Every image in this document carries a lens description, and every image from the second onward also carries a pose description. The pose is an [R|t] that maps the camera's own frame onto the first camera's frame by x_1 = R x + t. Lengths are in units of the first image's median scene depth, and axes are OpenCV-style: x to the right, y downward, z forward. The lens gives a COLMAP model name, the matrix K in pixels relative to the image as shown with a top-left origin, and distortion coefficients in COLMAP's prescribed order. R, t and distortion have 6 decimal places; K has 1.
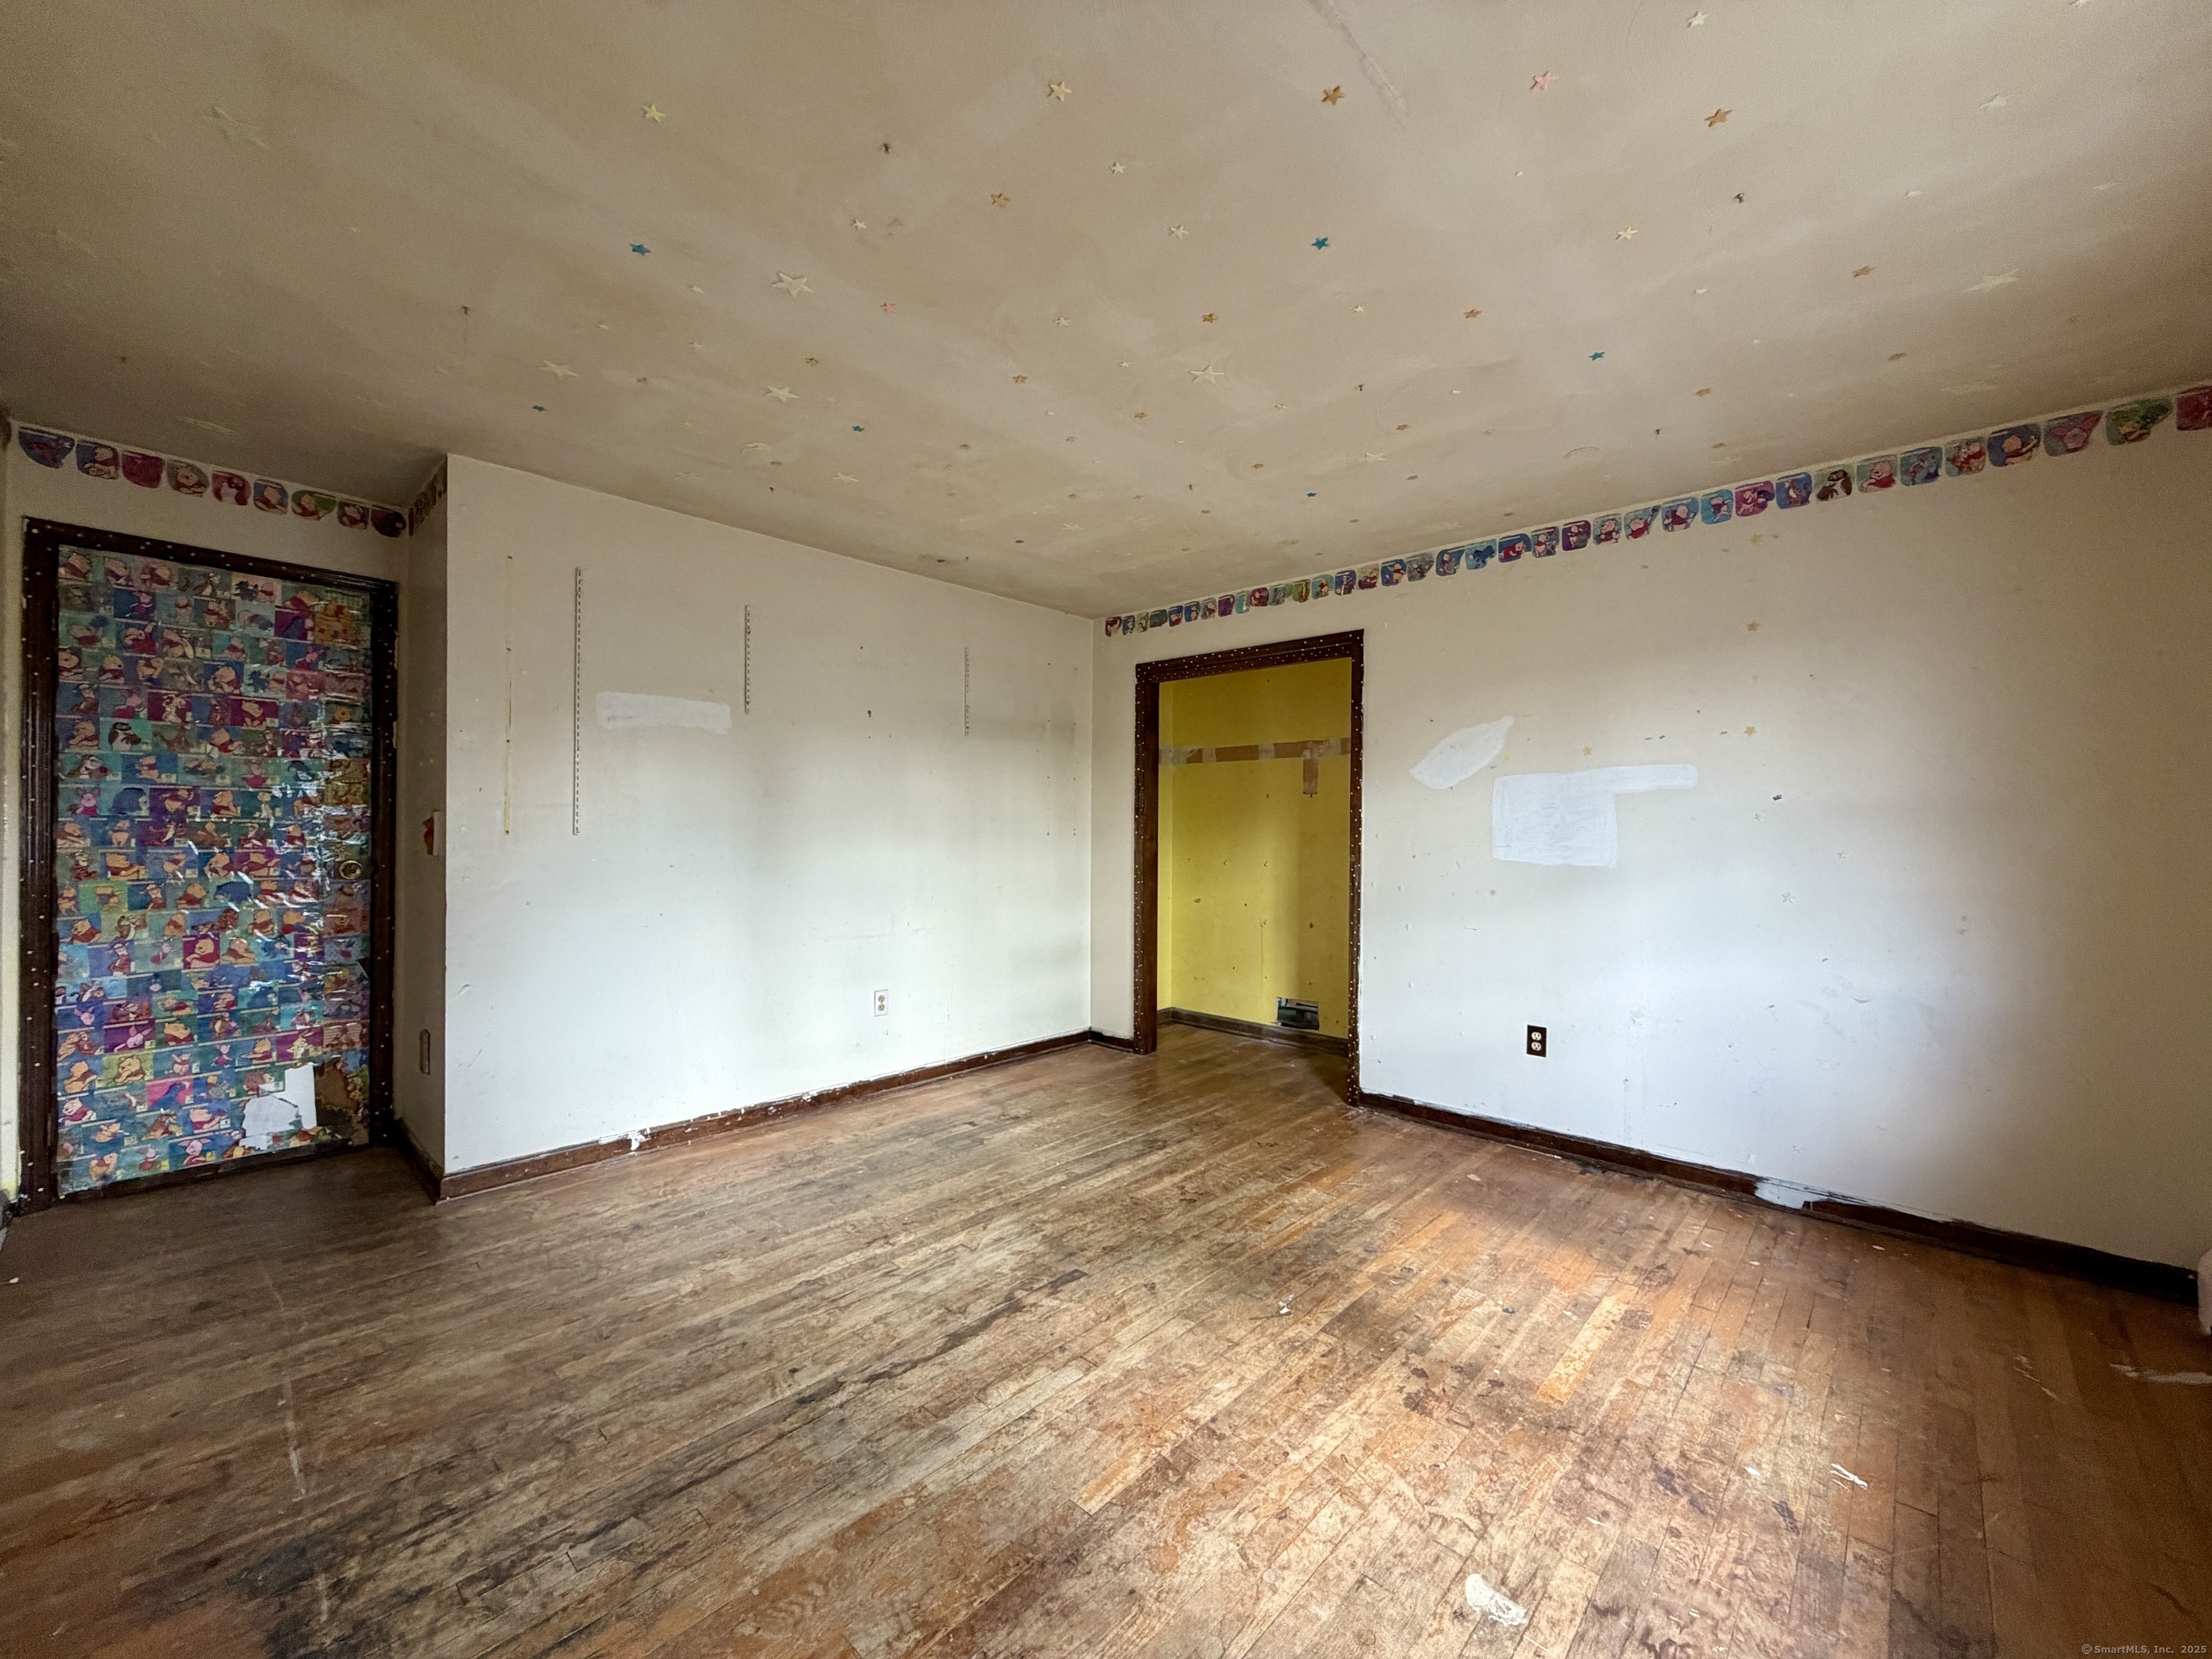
lens RADIAL K [[883.0, 0, 1098.2], [0, 883.0, 834.4], [0, 0, 1]] dist [0.000643, 0.000047]
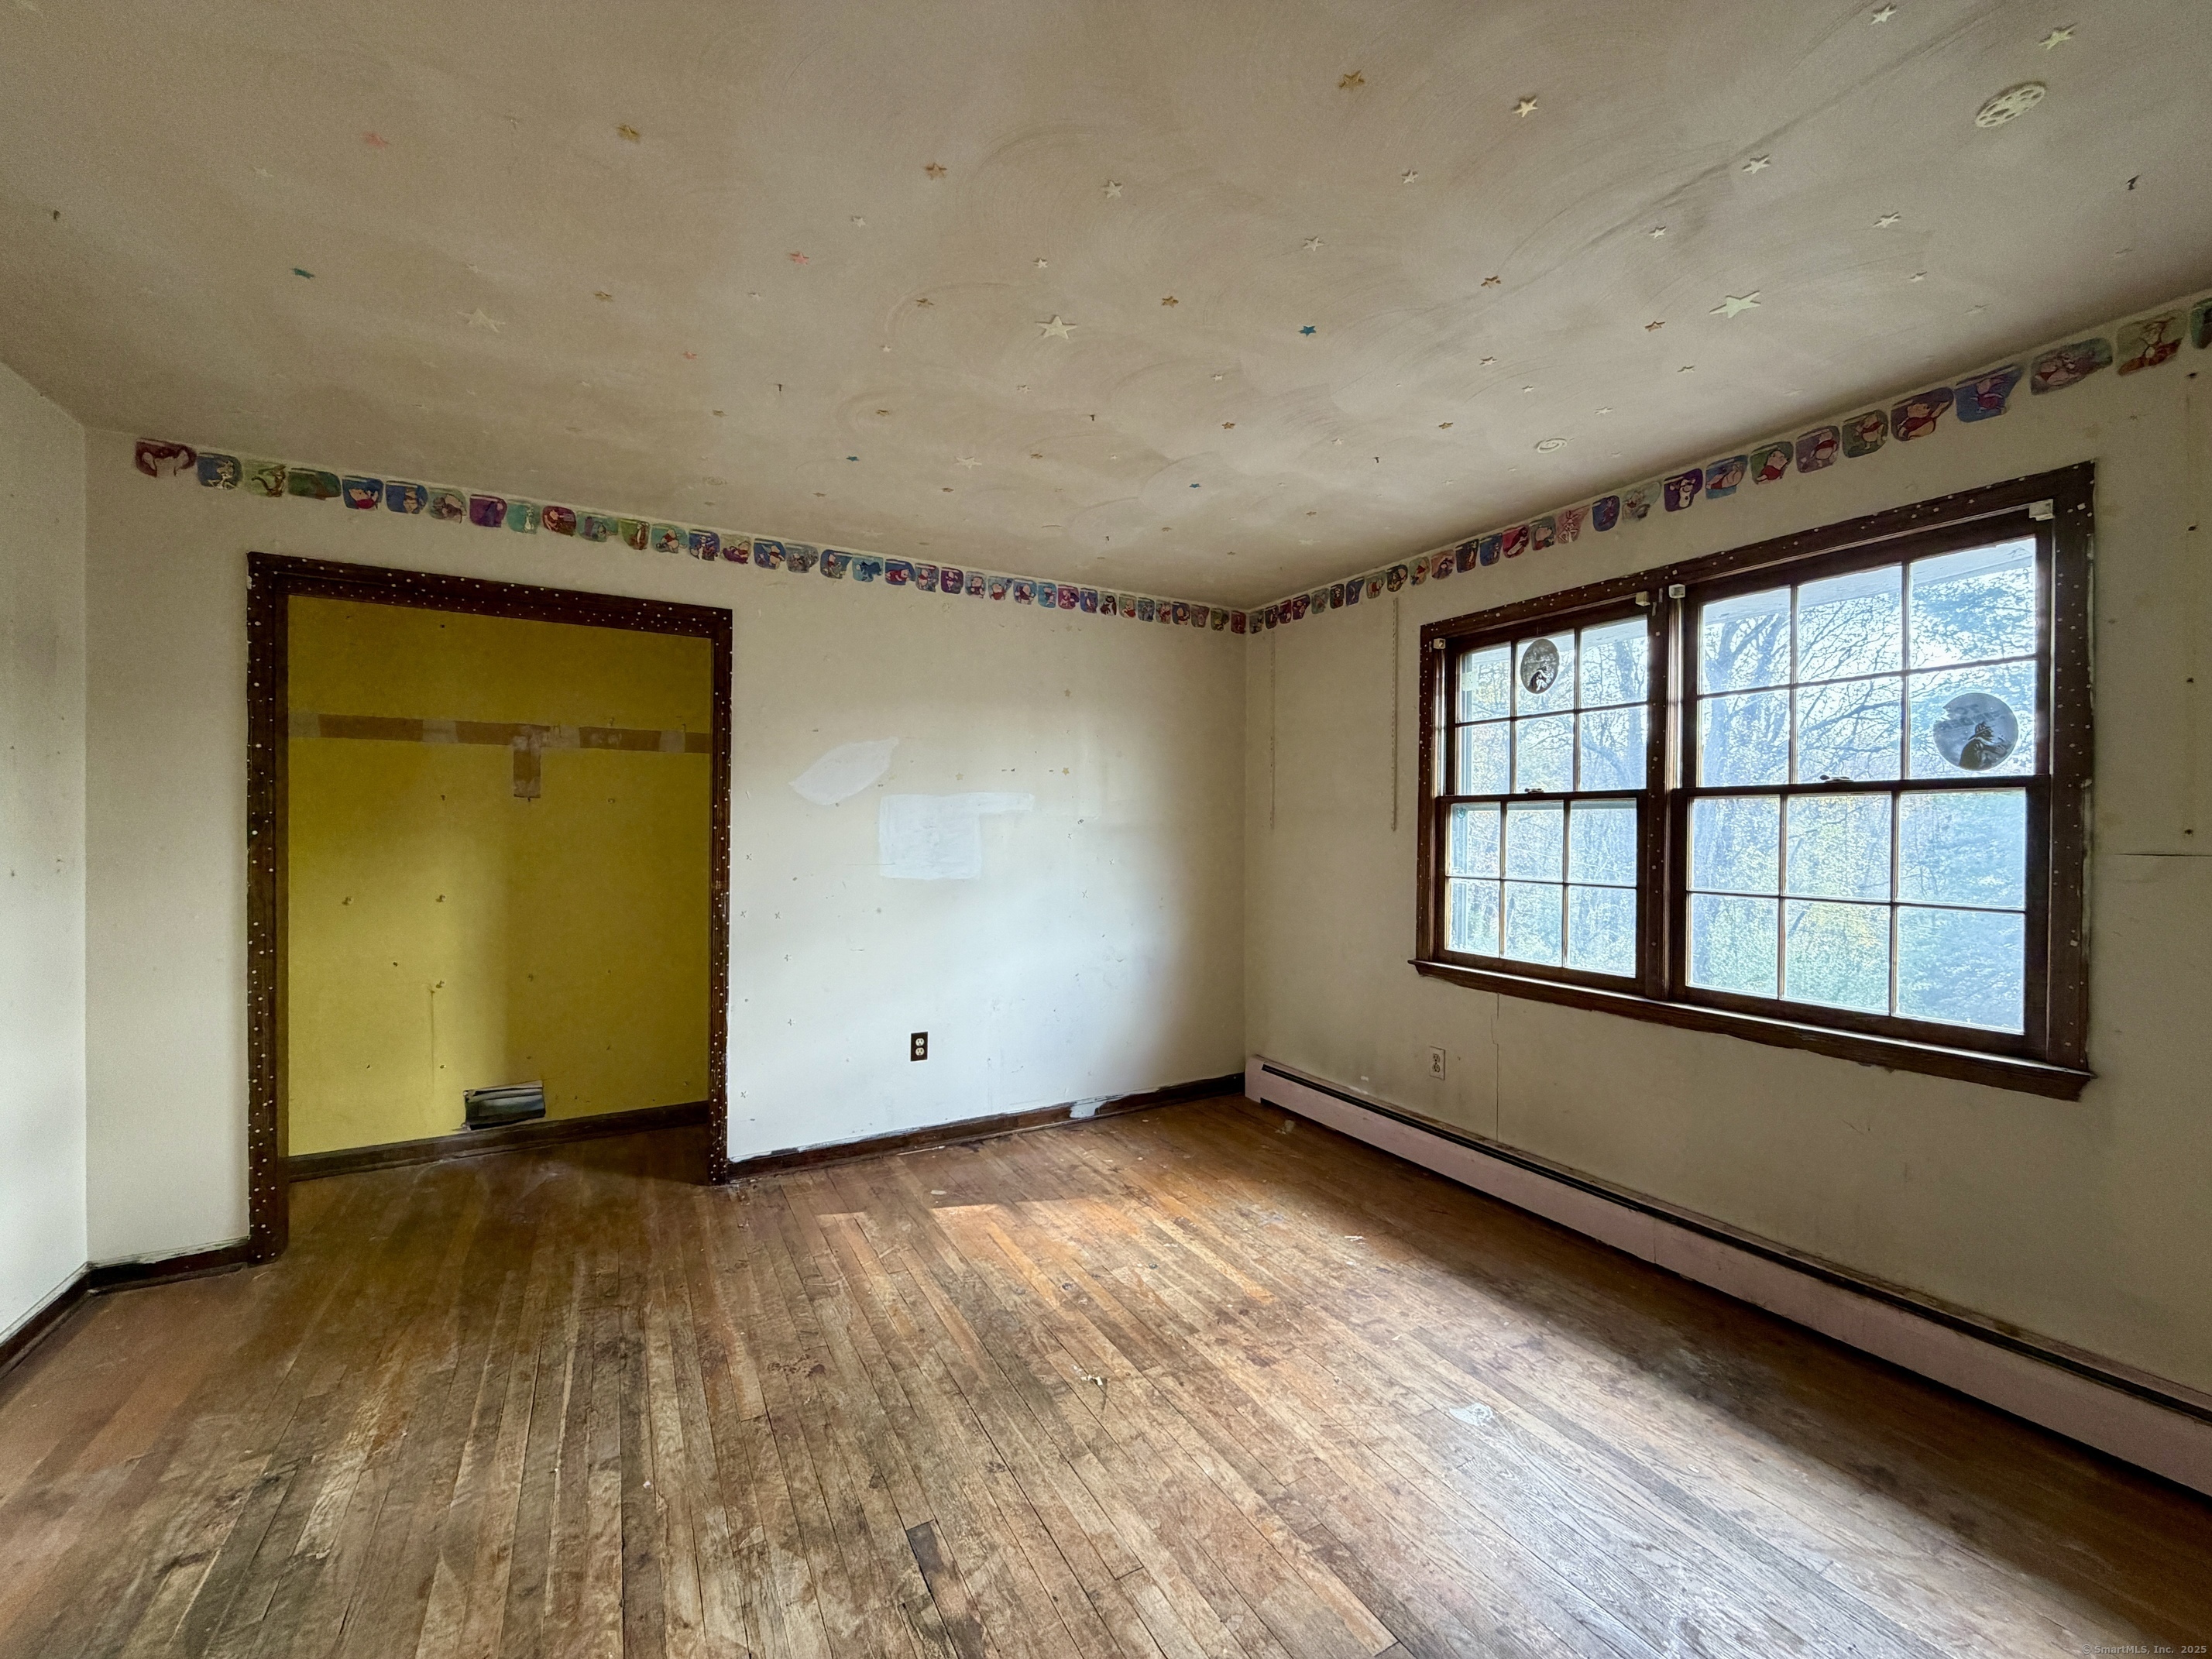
lens RADIAL K [[883.0, 0, 1102.1], [0, 883.0, 831.6], [0, 0, 1]] dist [0.000643, 0.000047]
pose [[0.302015, -0.011675, 0.953232, -0.459268], [0.002603, 0.999931, 0.011422, -0.036632], [-0.953300, -0.000968, 0.302024, 0.487110]]
